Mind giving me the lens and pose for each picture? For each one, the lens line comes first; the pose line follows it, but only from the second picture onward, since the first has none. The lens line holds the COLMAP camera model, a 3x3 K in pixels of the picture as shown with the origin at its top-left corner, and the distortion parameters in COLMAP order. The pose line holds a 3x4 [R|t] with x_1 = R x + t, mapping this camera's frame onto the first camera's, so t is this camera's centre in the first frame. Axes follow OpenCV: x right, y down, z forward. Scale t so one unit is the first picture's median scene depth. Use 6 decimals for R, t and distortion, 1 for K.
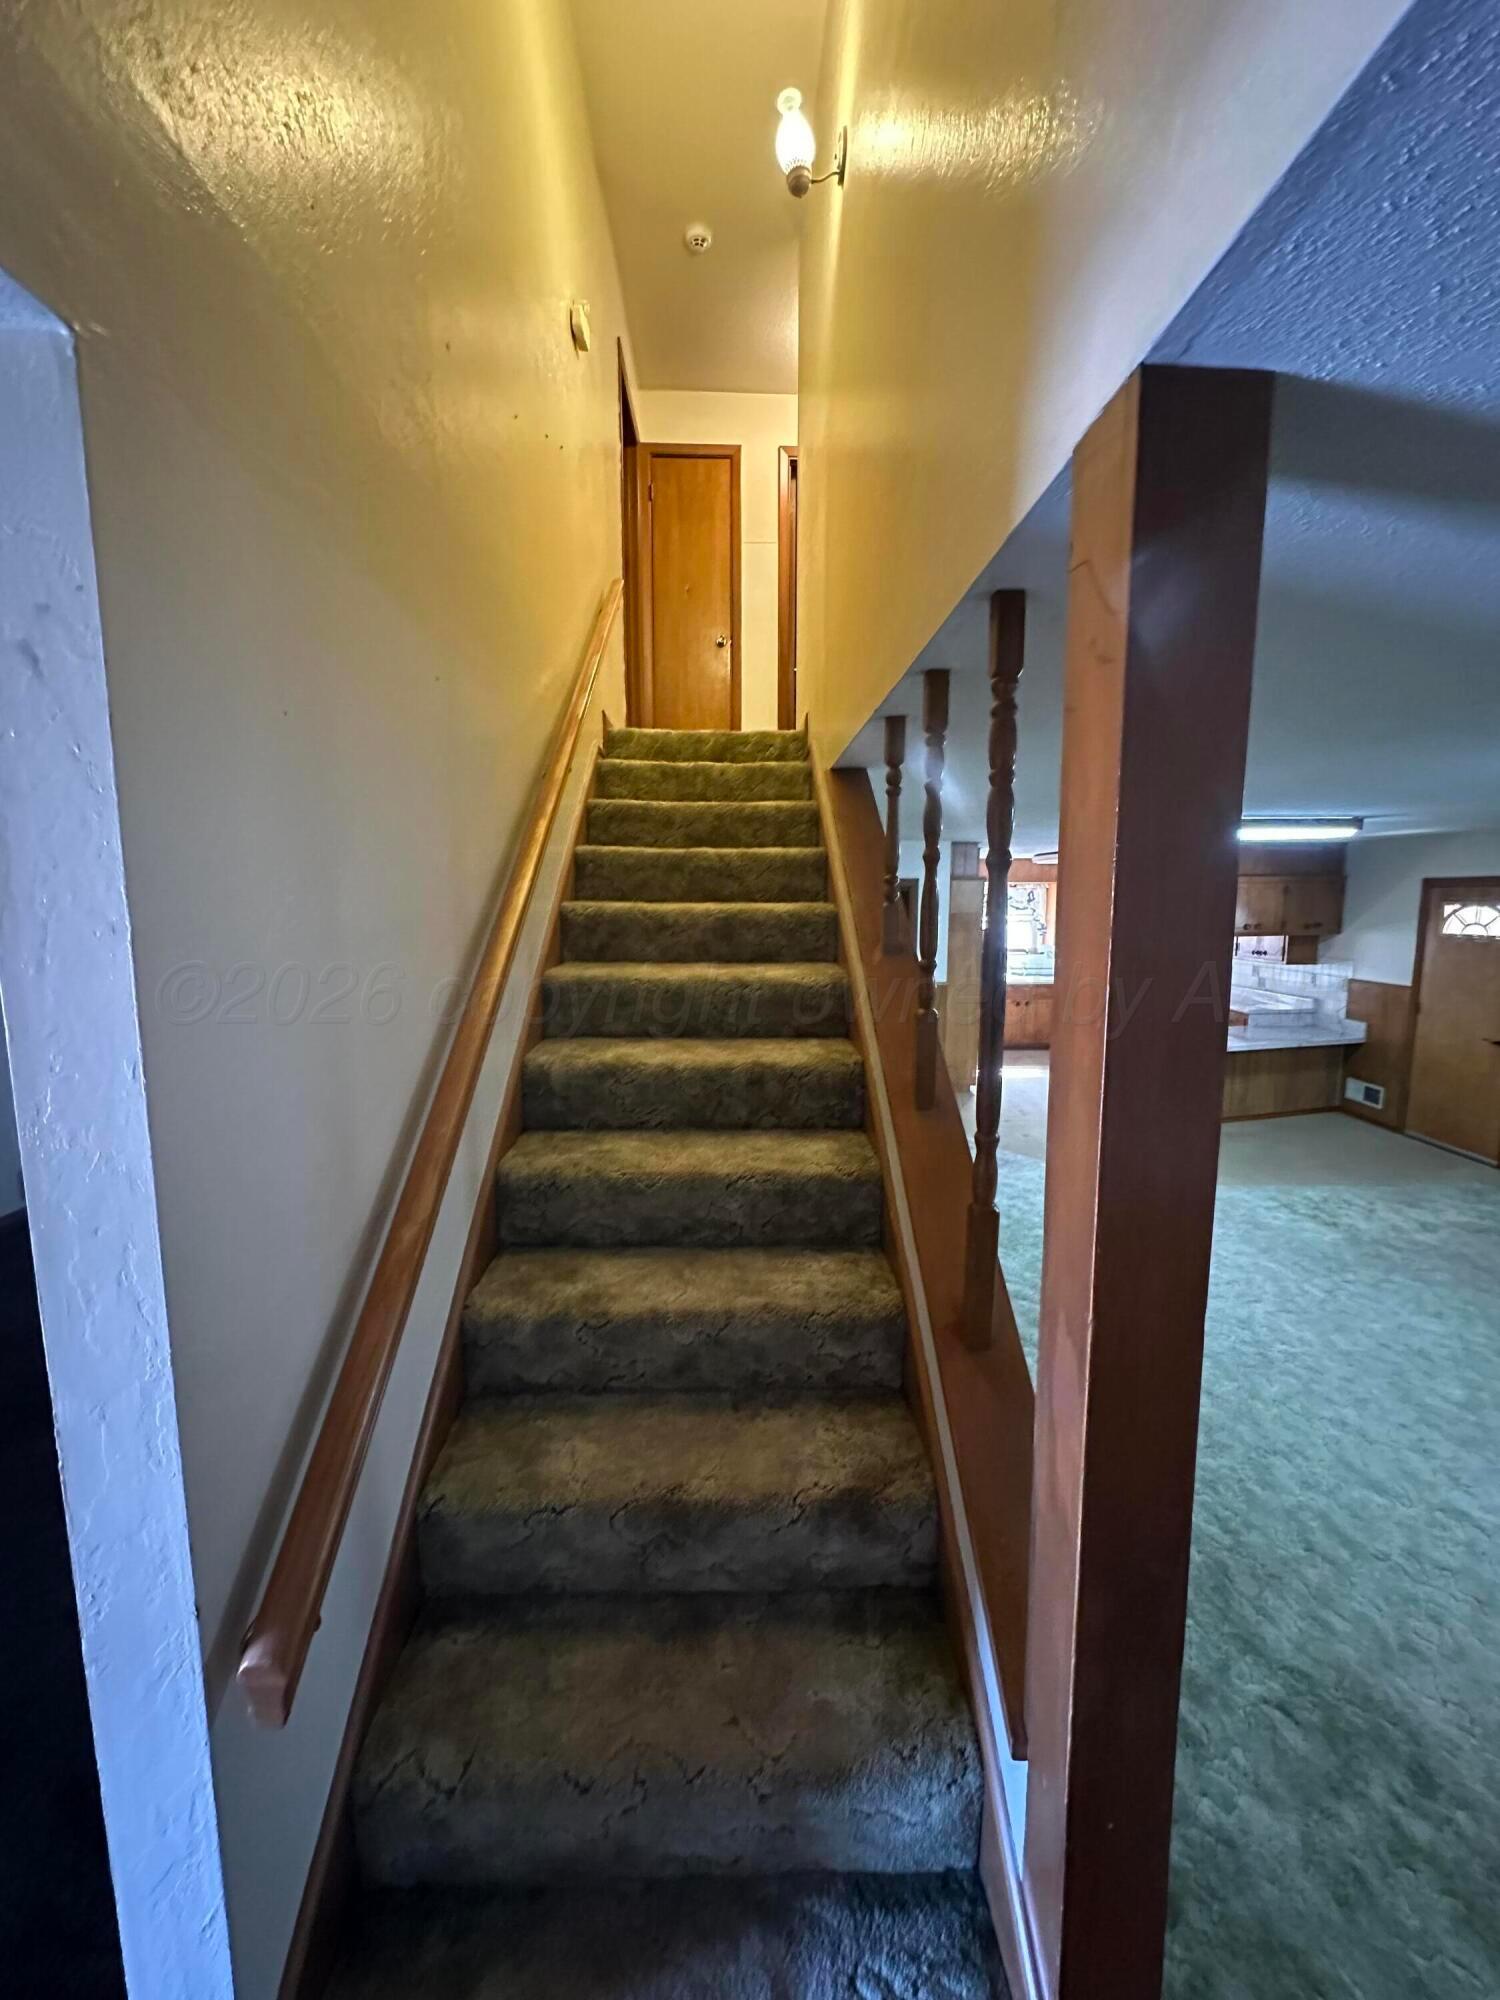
lens RADIAL K [[797.5, 0, 754.1], [0, 797.5, 996.8], [0, 0, 1]] dist [-0.001236, 0.000695]
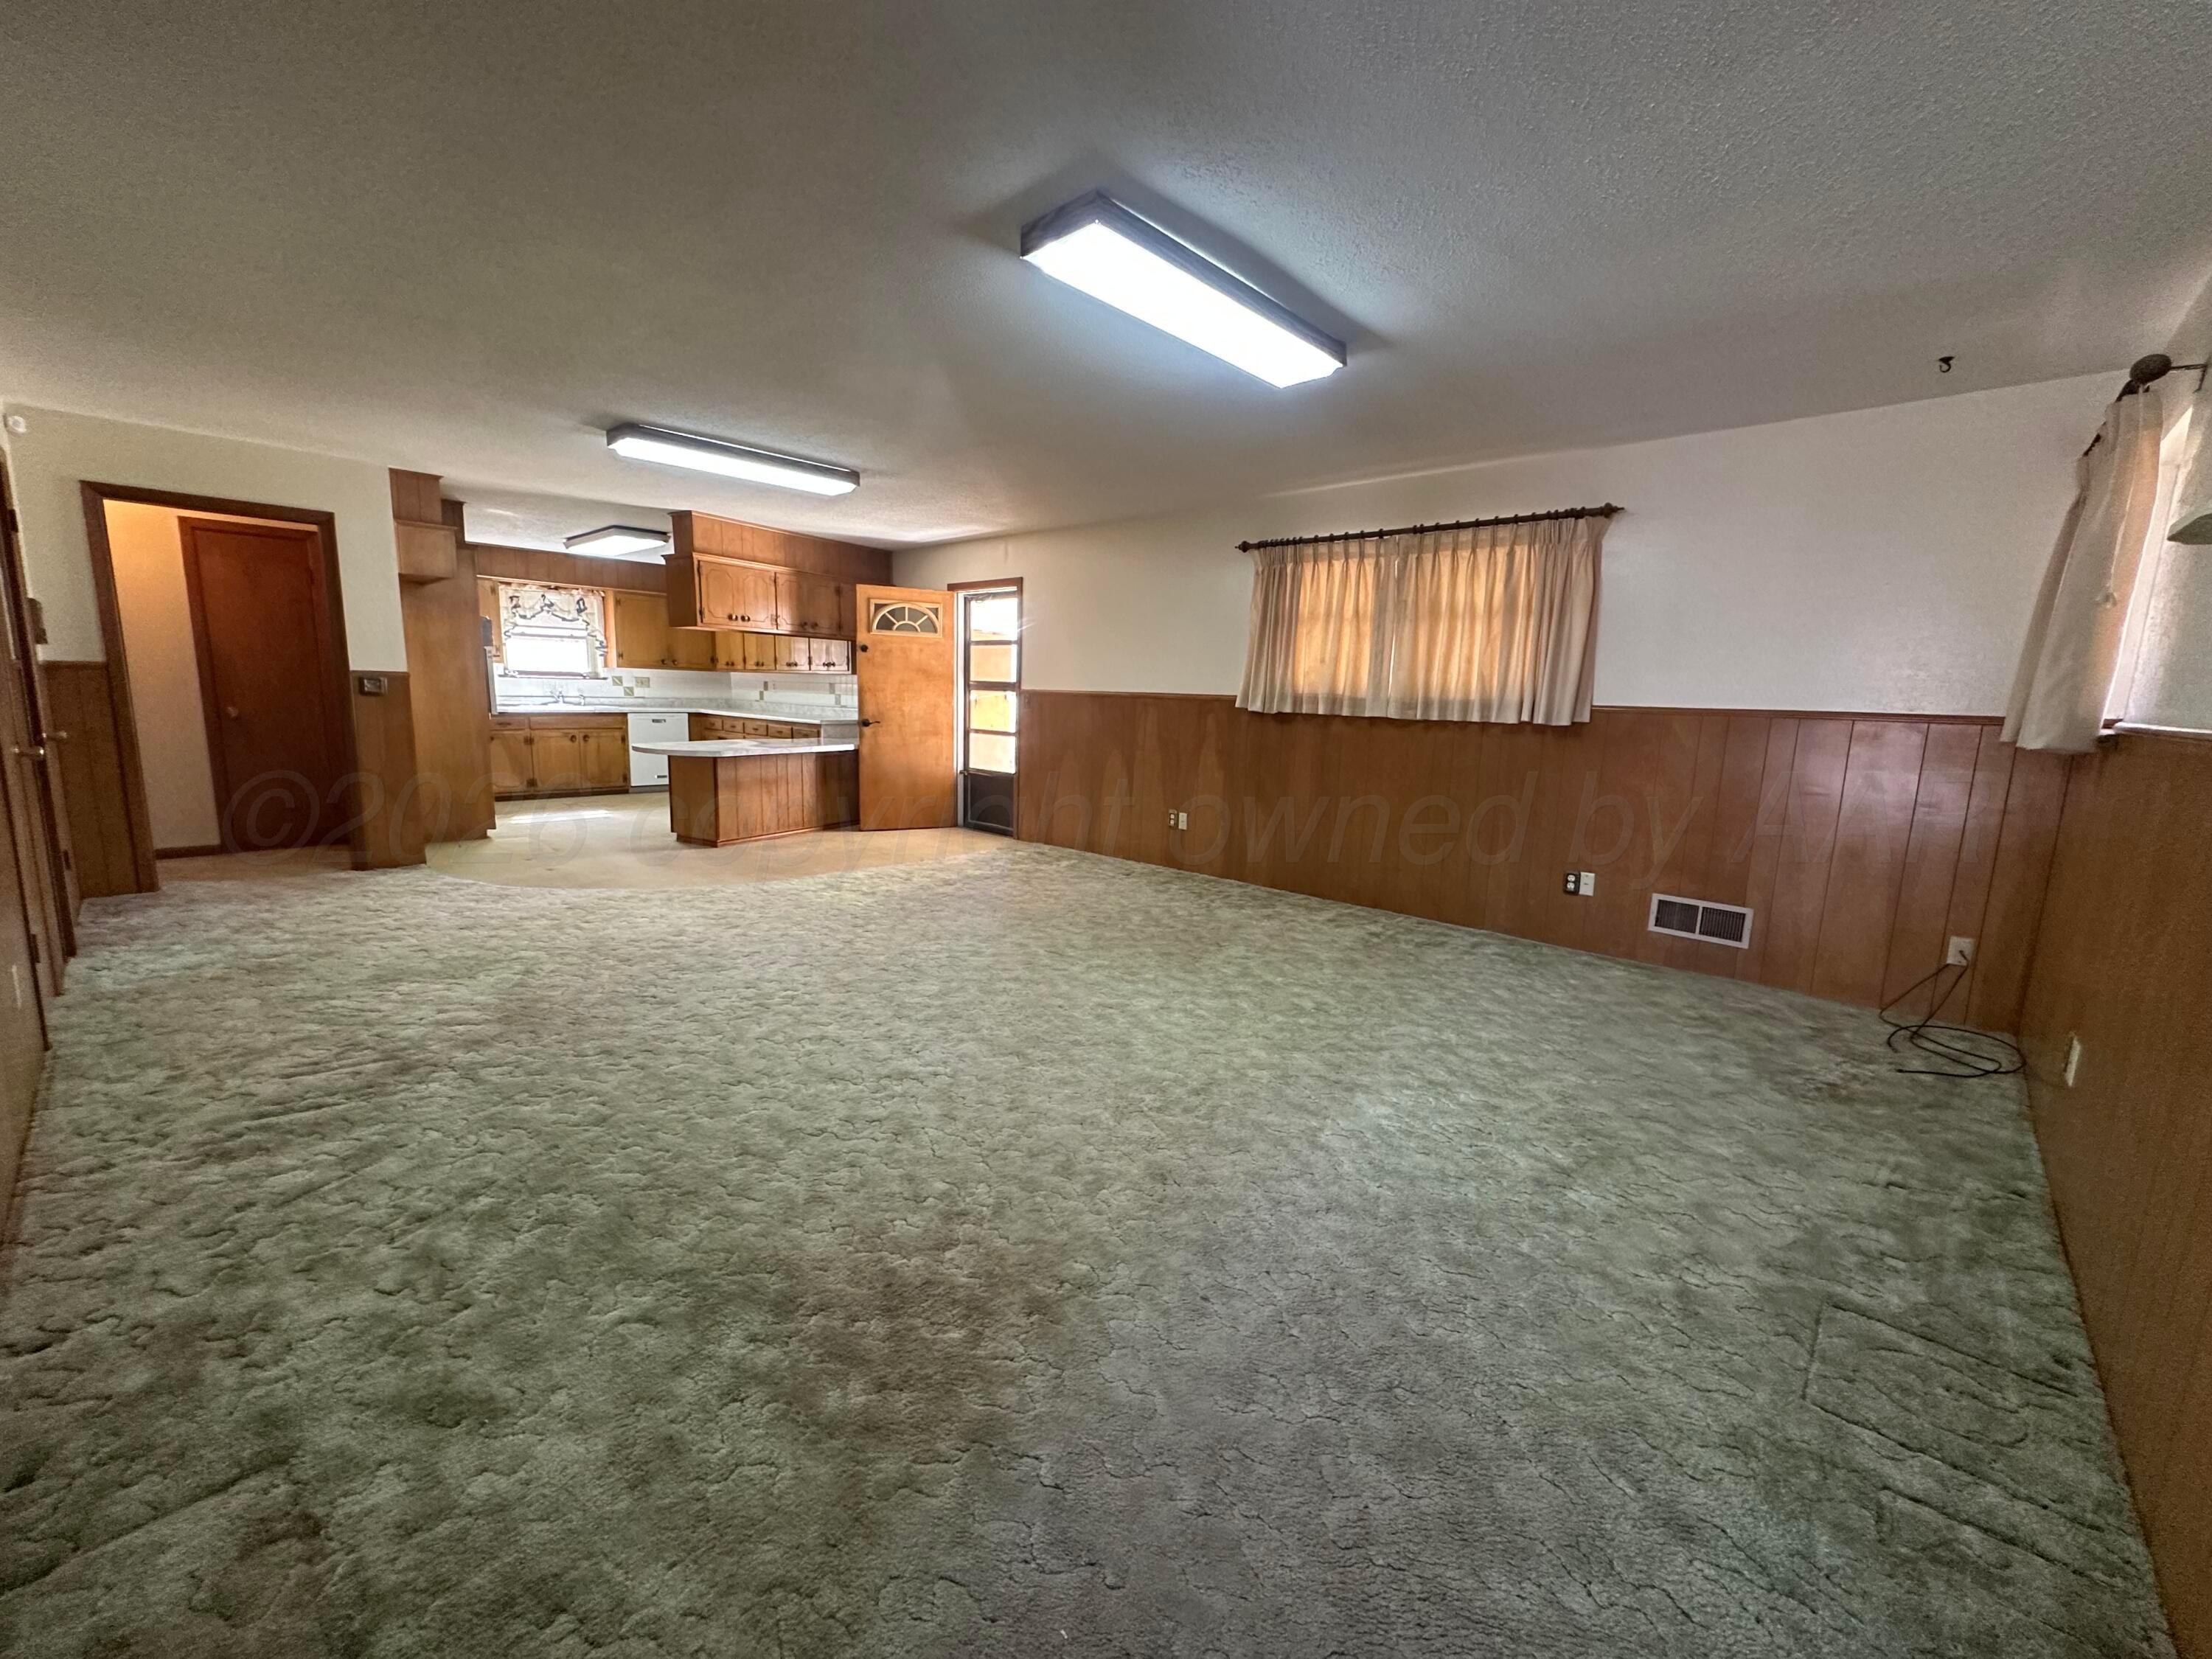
lens RADIAL K [[882.0, 0, 1103.9], [0, 882.0, 827.3], [0, 0, 1]] dist [-0.001236, 0.000695]
pose [[0.703358, -0.086147, 0.705597, 0.227924], [0.057424, 0.996271, 0.064393, 0.209667], [-0.708513, -0.004773, 0.705682, 0.030508]]
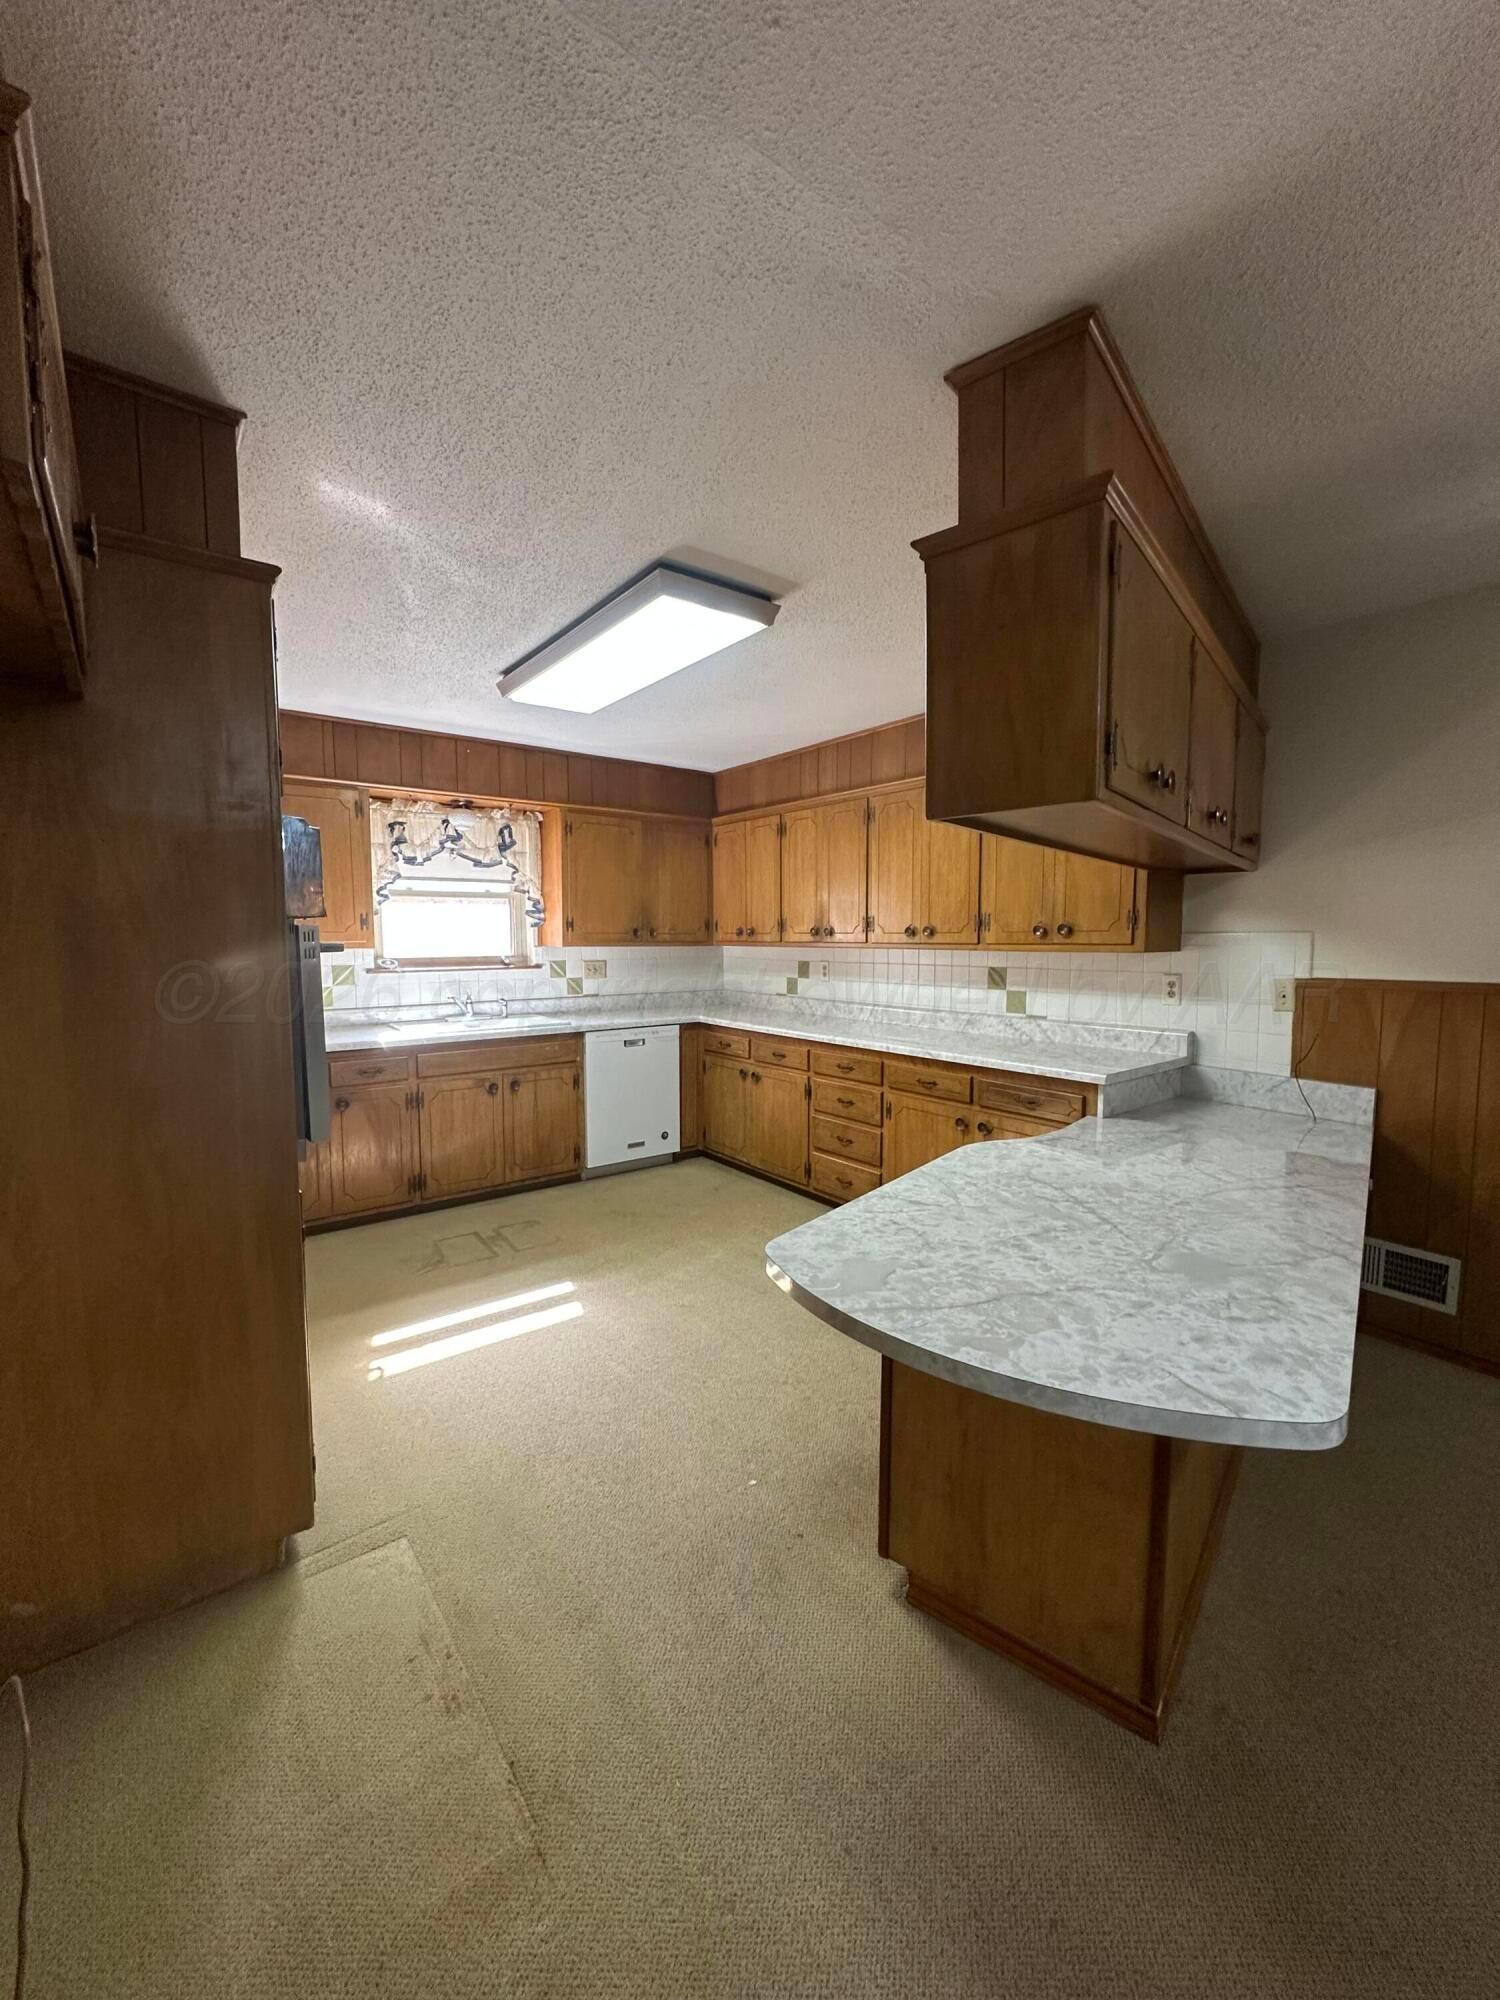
lens RADIAL K [[797.5, 0, 748.5], [0, 797.5, 997.2], [0, 0, 1]] dist [-0.001236, 0.000695]
pose [[0.811889, -0.043717, 0.582172, 0.599470], [0.072998, 0.996968, -0.026938, -0.048774], [-0.579230, 0.064368, 0.812619, 1.748144]]
